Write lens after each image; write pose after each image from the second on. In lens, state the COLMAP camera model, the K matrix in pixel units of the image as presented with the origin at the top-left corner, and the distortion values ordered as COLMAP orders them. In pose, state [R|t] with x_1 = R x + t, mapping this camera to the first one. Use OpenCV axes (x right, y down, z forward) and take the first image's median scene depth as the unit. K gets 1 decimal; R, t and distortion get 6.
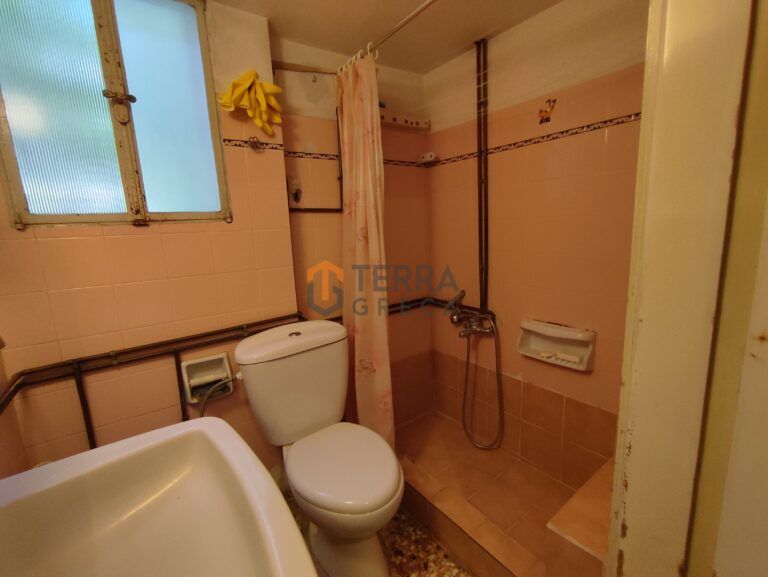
lens RADIAL K [[346.2, 0, 382.7], [0, 346.2, 289.7], [0, 0, 1]] dist [-0.039676, 0.022369]
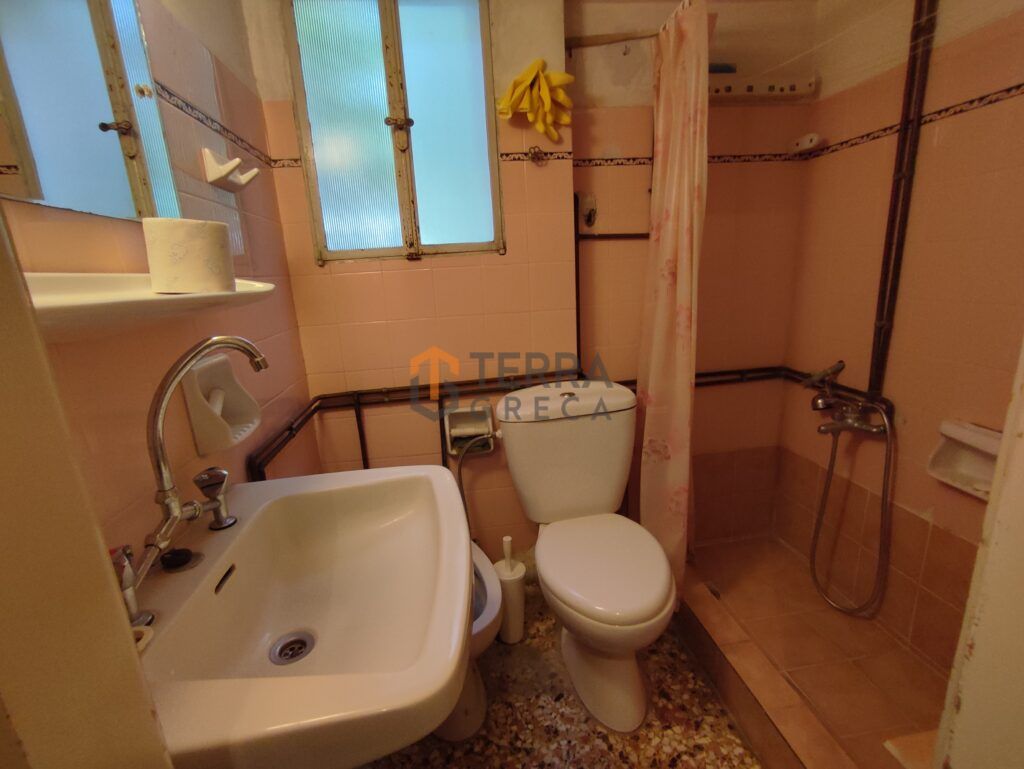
lens RADIAL K [[461.6, 0, 510.2], [0, 461.6, 386.1], [0, 0, 1]] dist [-0.039676, 0.022369]
pose [[0.877121, 0.116818, -0.465846, 0.131158], [-0.070853, 0.990828, 0.115060, -0.005995], [0.475015, -0.067915, 0.877353, -0.011118]]
